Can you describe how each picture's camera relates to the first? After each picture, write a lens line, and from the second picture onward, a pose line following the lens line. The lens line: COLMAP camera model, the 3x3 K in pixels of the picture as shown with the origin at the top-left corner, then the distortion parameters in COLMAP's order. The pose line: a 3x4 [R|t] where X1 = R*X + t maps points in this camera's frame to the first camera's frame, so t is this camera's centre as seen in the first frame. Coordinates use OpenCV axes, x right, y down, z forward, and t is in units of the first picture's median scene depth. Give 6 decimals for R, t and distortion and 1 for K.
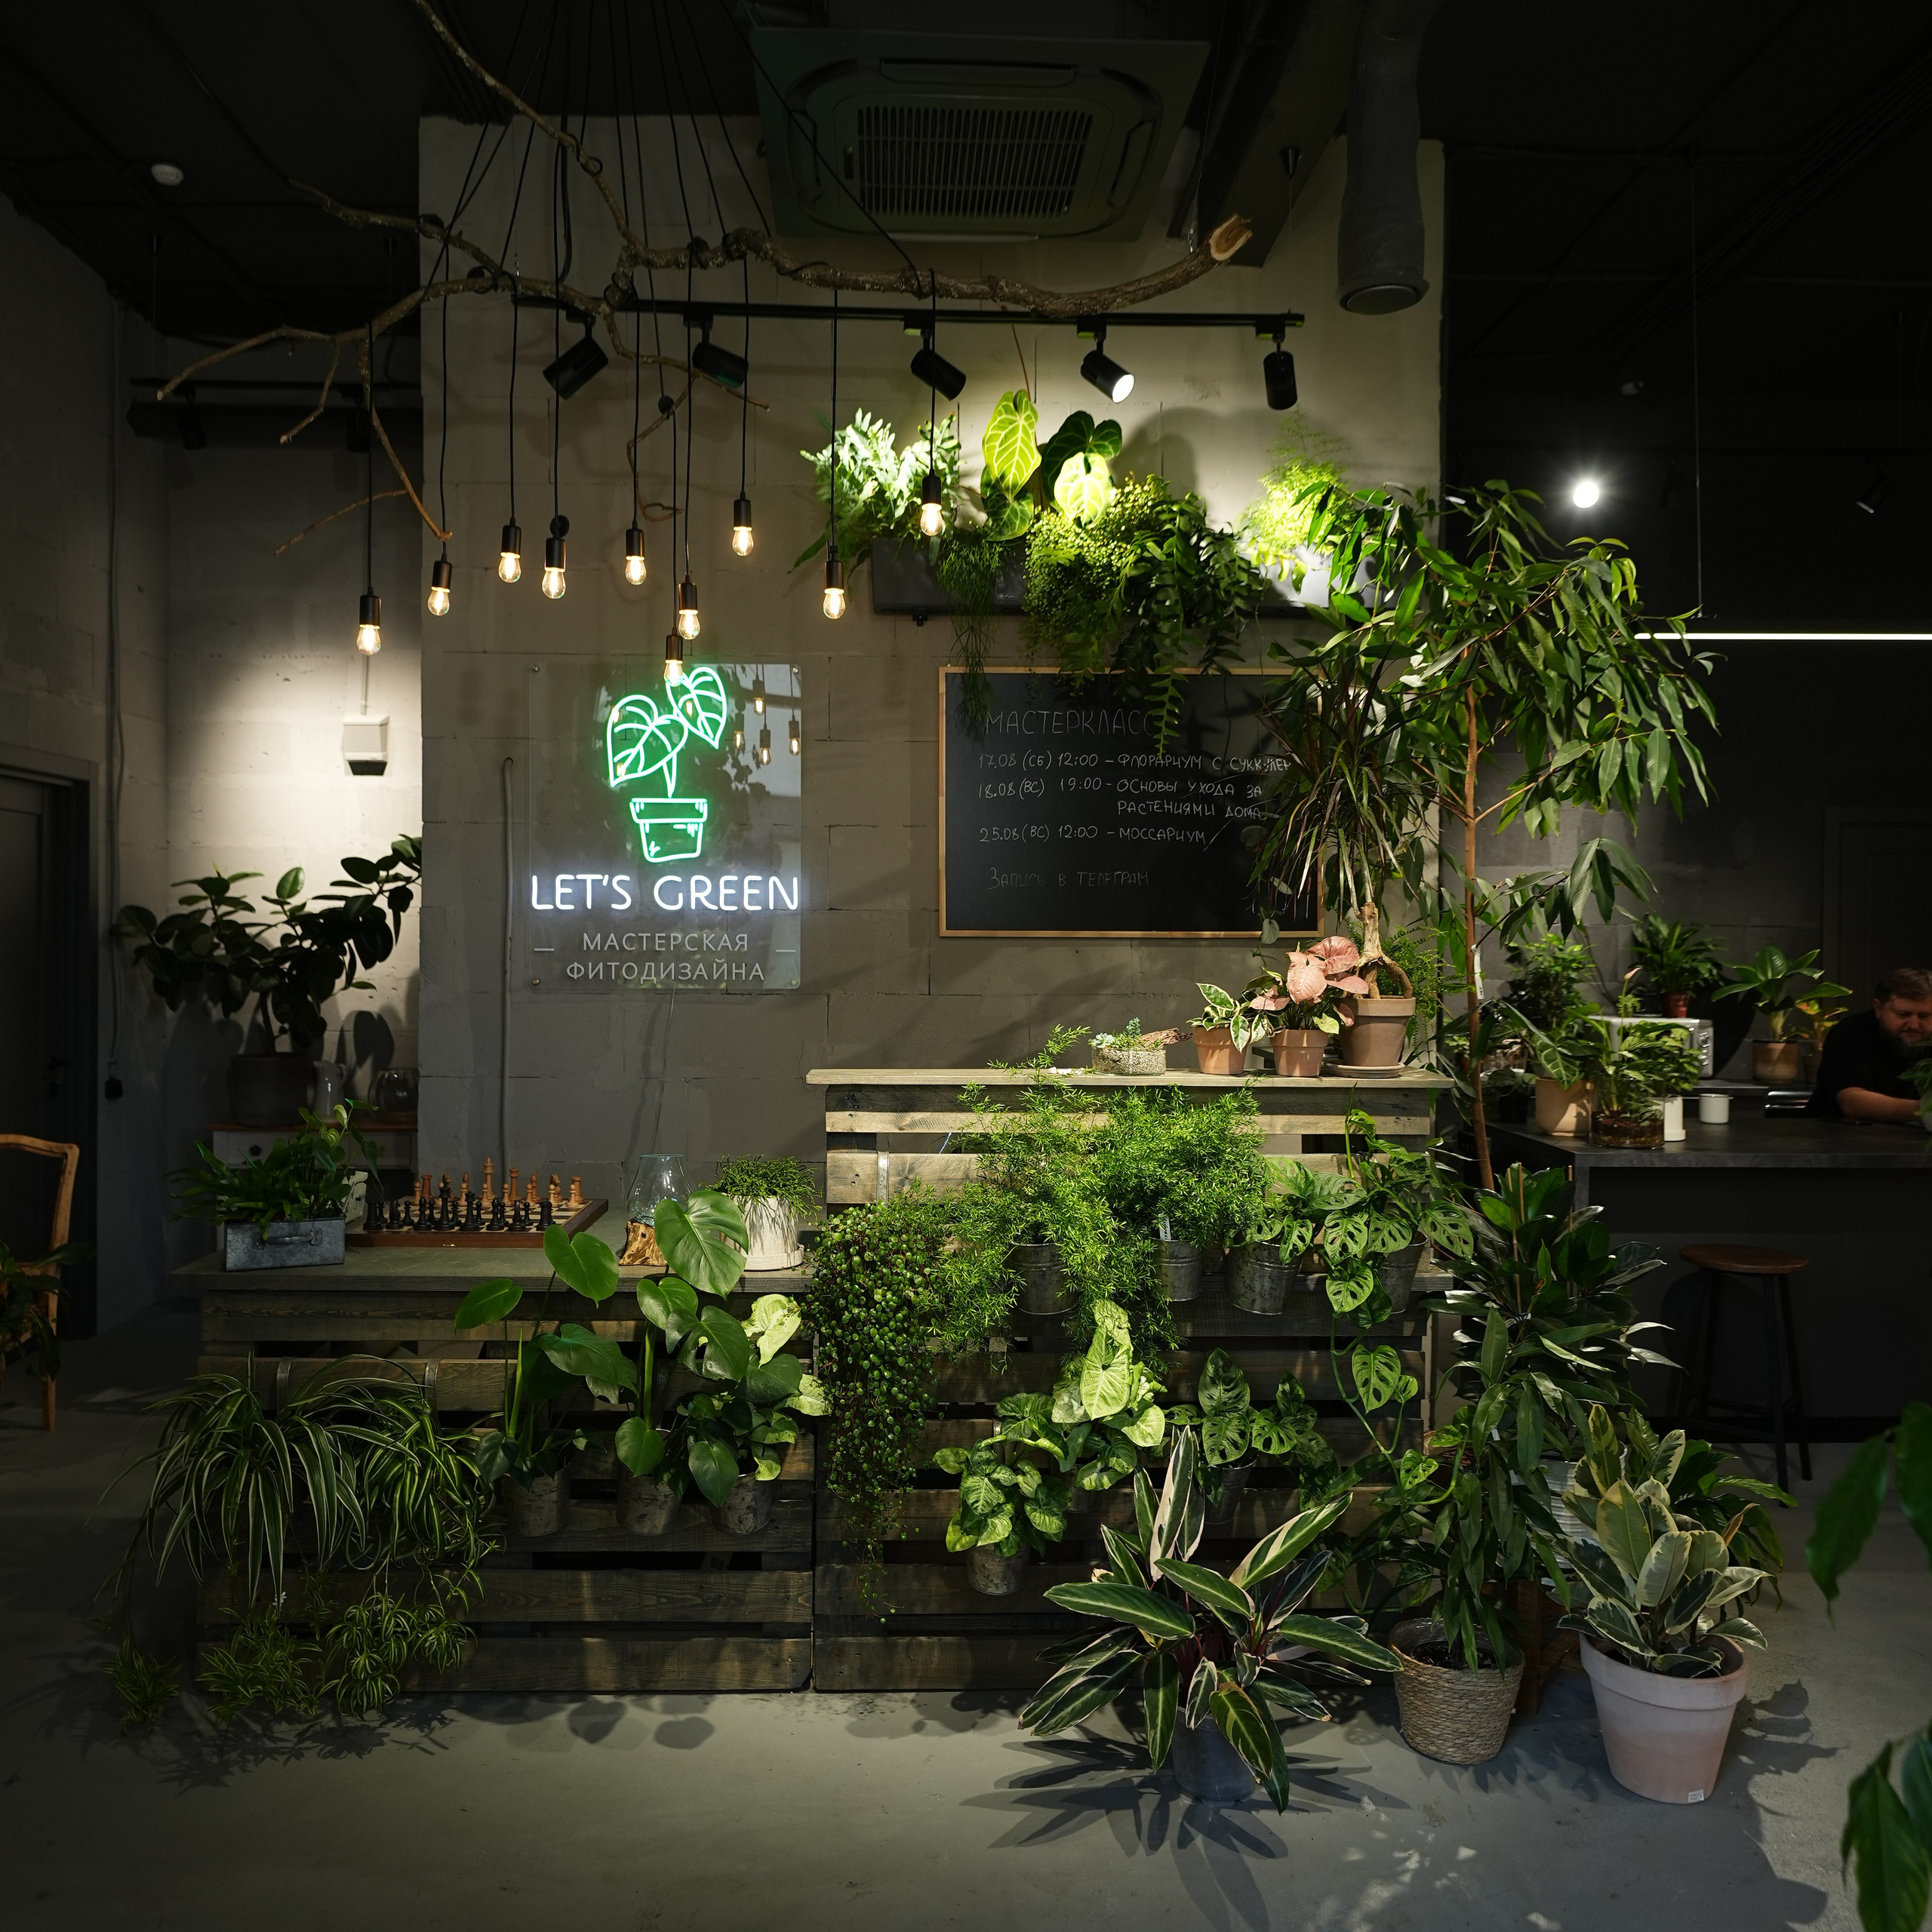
lens RADIAL K [[1582.3, 0, 938.9], [0, 1582.3, 957.7], [0, 0, 1]] dist [-0.006840, 0.003413]
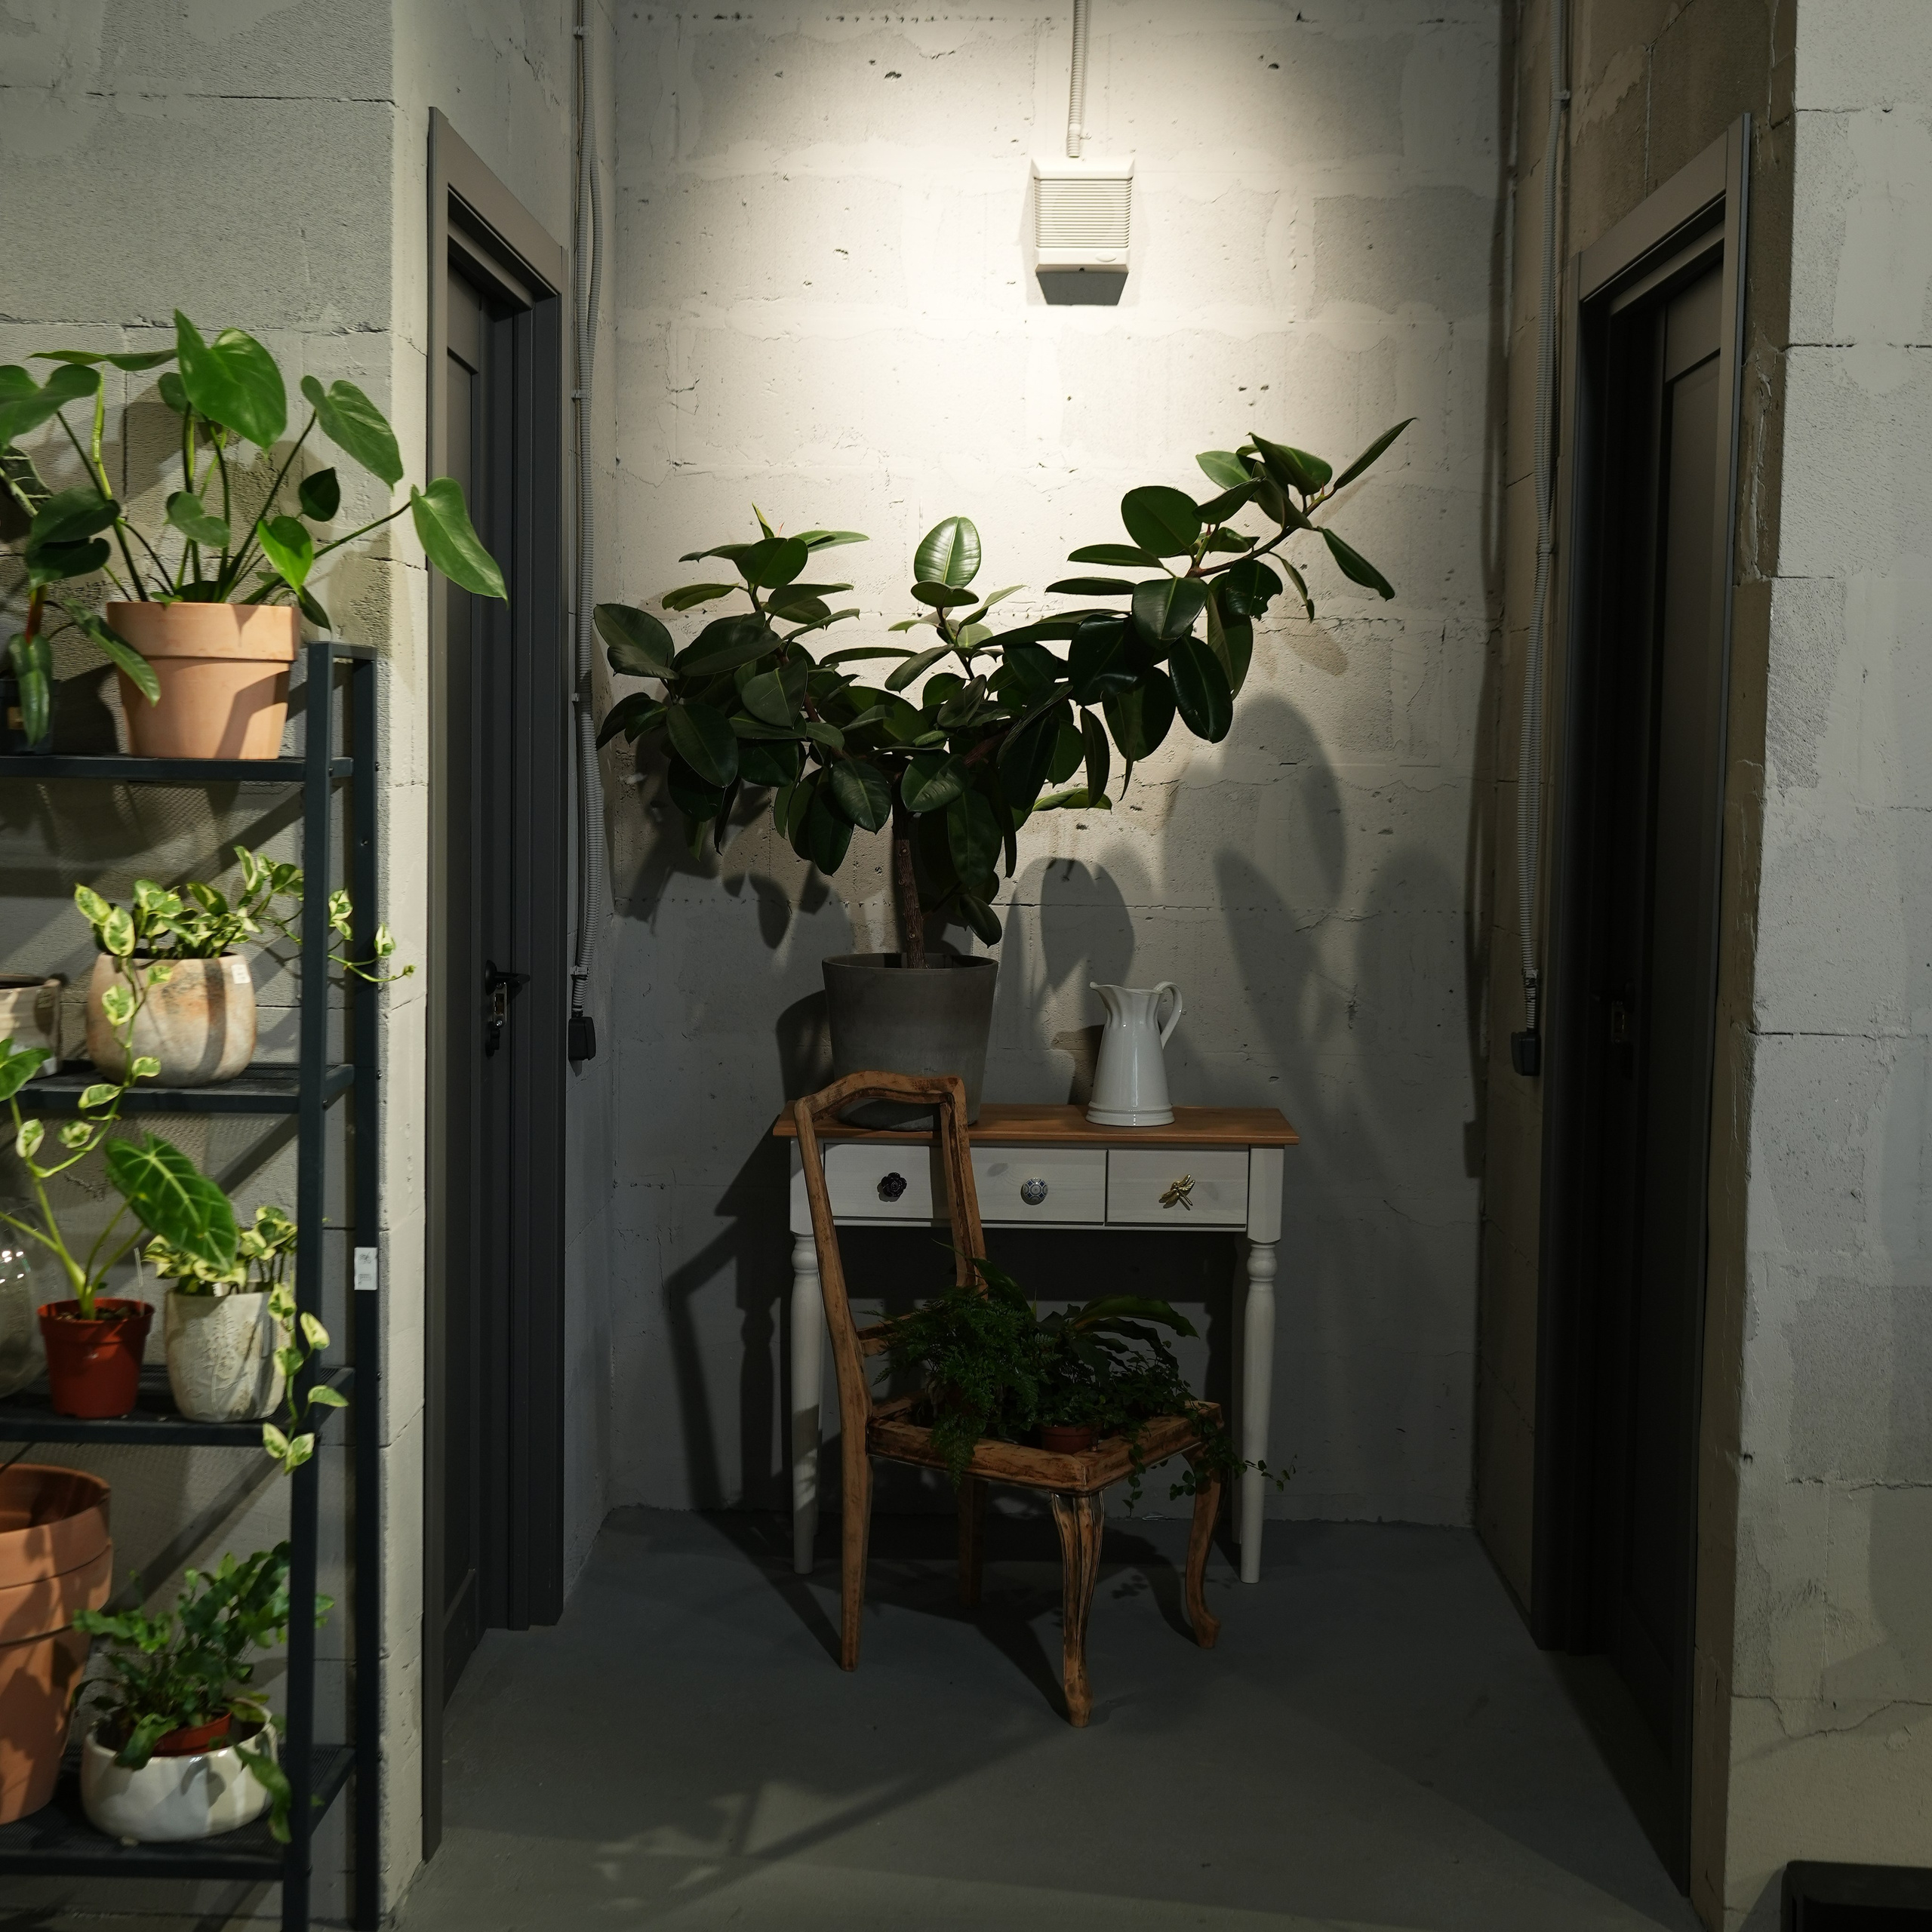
lens RADIAL K [[2822.7, 0, 966.0], [0, 2822.7, 966.0], [0, 0, 1]] dist [-0.000690, -0.013007]
pose [[0.998089, 0.010023, -0.060979, -0.704305], [-0.005906, 0.997714, 0.067320, 0.022831], [0.061514, -0.066831, 0.995866, 0.475858]]
